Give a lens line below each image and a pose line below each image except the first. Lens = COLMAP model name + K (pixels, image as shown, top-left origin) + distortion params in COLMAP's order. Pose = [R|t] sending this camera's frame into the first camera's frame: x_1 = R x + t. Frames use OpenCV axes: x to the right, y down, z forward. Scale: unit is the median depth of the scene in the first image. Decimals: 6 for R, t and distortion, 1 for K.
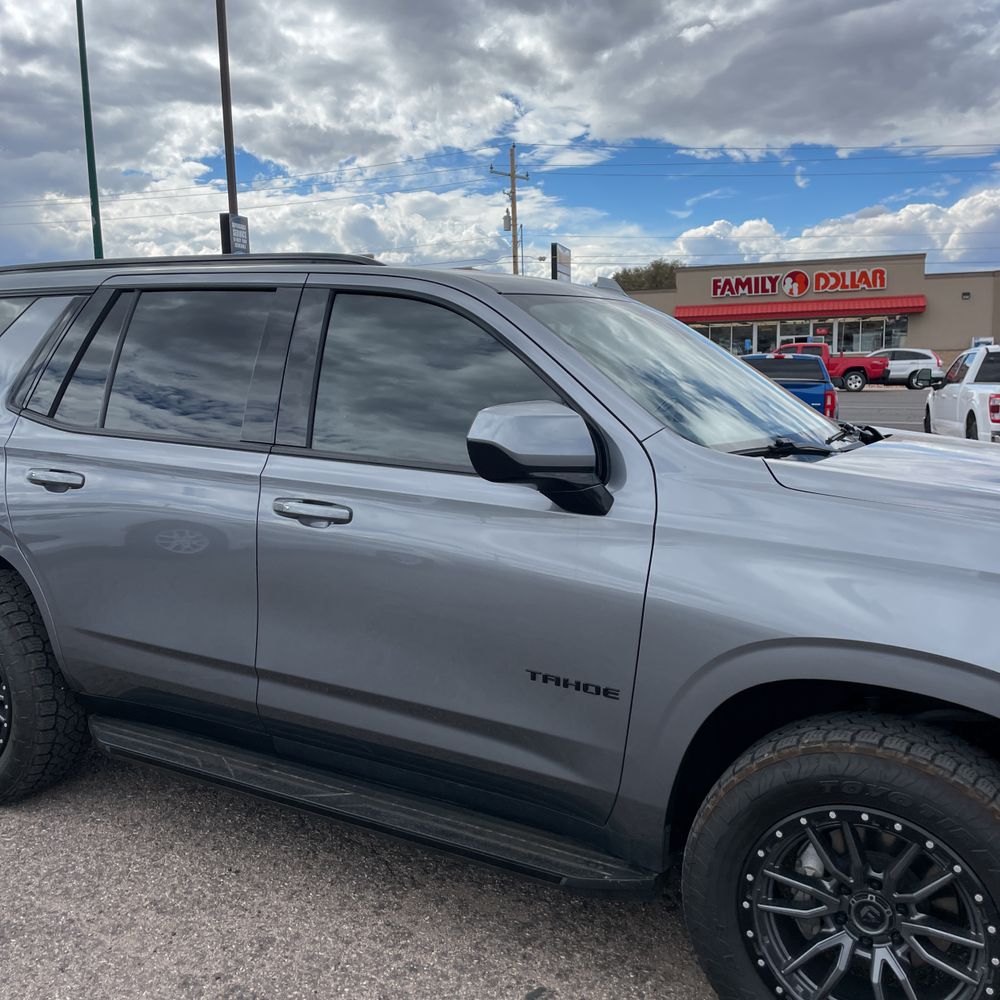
lens RADIAL K [[1008.2, 0, 504.0], [0, 1008.2, 480.3], [0, 0, 1]] dist [0.026553, 0.000000]
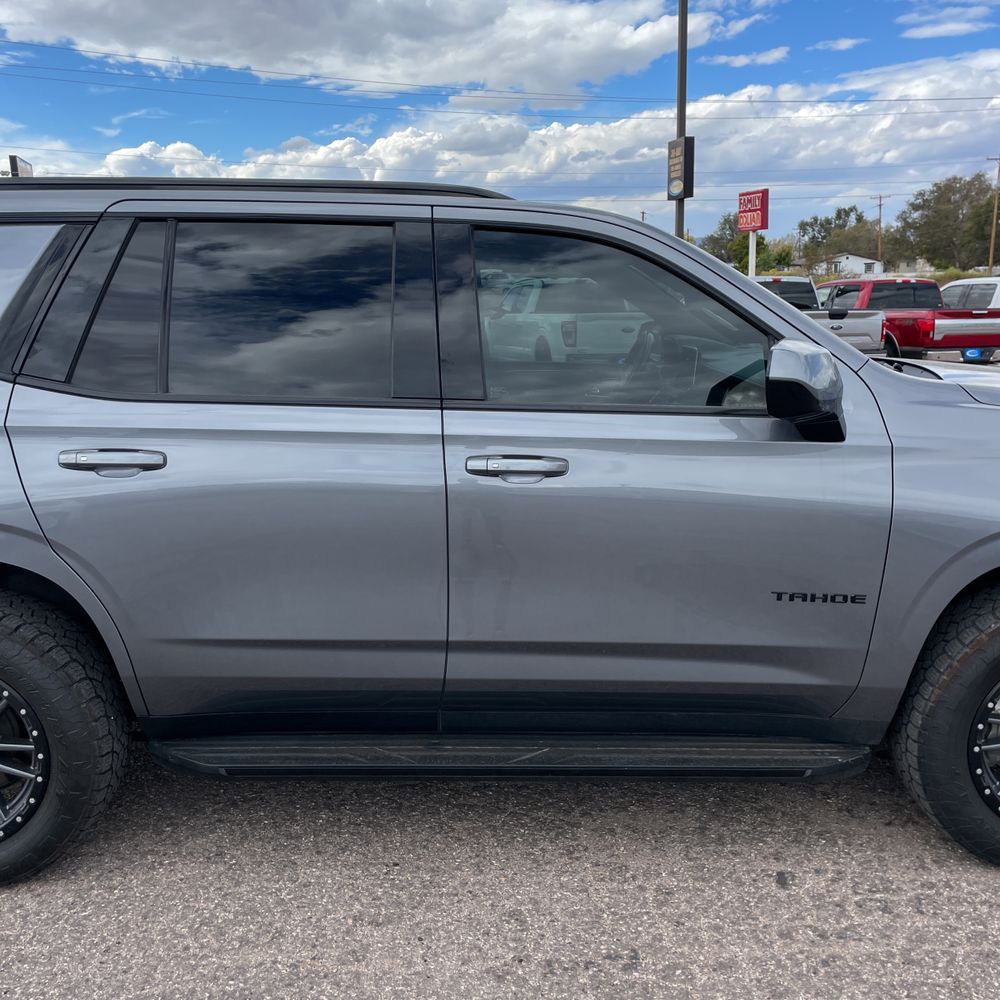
lens RADIAL K [[1008.2, 0, 487.4], [0, 1008.2, 473.6], [0, 0, 1]] dist [0.026553, 0.000000]
pose [[0.864295, -0.096237, 0.493693, -0.641577], [0.065438, 0.994698, 0.079339, -0.037377], [-0.498711, -0.036266, 0.866010, 0.183493]]
